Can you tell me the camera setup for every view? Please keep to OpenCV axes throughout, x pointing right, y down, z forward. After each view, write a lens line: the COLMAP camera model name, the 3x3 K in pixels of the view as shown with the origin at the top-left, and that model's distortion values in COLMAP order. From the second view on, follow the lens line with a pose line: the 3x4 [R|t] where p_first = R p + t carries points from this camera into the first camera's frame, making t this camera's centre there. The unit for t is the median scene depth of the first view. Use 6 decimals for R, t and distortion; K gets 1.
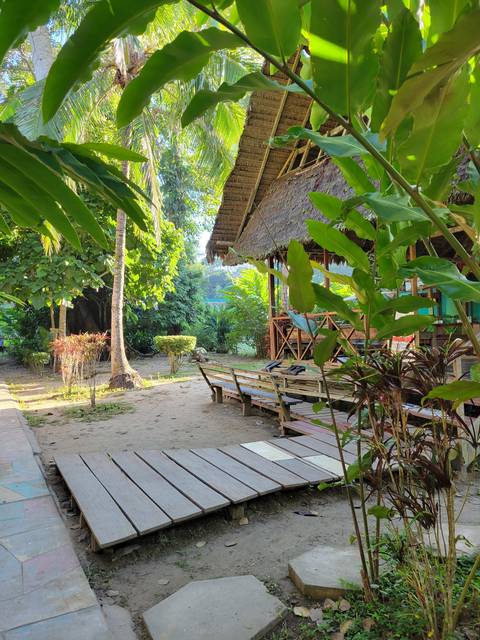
lens RADIAL K [[474.5, 0, 240.4], [0, 474.5, 294.7], [0, 0, 1]] dist [0.056510, -0.041761]
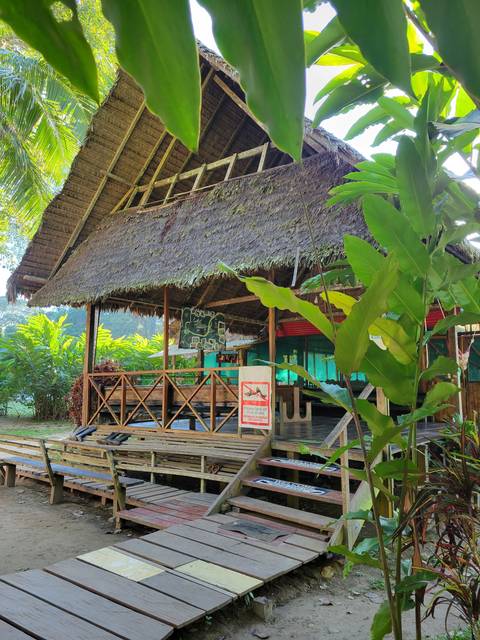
lens RADIAL K [[474.5, 0, 240.4], [0, 474.5, 294.7], [0, 0, 1]] dist [0.056510, -0.041761]
pose [[0.896794, 0.107790, 0.429117, -0.076748], [-0.056534, 0.989837, -0.130489, 0.006118], [-0.438821, 0.092762, 0.893774, 0.130430]]
